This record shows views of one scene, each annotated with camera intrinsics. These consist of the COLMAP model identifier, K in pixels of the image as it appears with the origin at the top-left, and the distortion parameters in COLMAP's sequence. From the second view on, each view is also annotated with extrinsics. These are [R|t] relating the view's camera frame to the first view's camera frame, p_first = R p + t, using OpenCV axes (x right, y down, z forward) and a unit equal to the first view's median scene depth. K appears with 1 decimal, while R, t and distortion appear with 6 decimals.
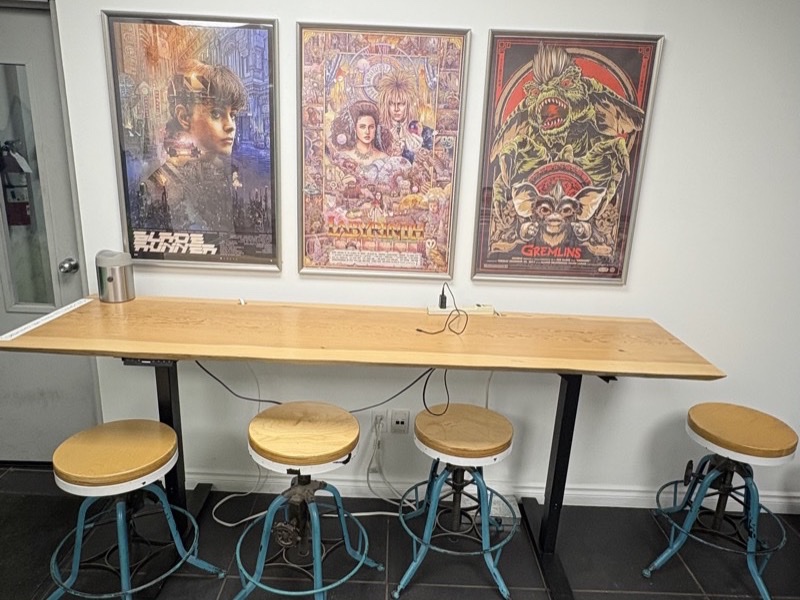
lens RADIAL K [[561.2, 0, 397.2], [0, 561.2, 296.6], [0, 0, 1]] dist [-0.011722, 0.017508]
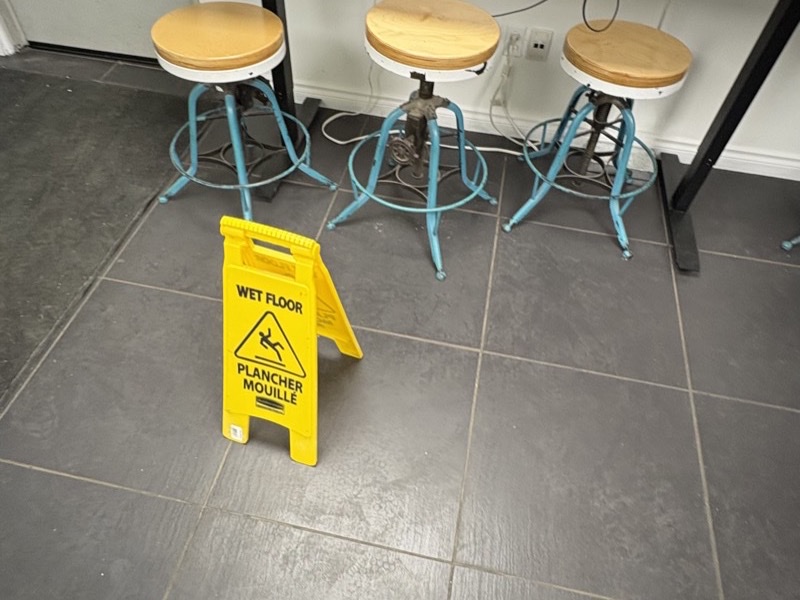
lens RADIAL K [[561.2, 0, 400.2], [0, 561.2, 300.3], [0, 0, 1]] dist [-0.011722, 0.017508]
pose [[0.981351, 0.151483, -0.118337, -0.050044], [-0.059838, 0.825764, 0.560832, 0.100565], [0.182675, -0.543292, 0.819429, 0.099011]]
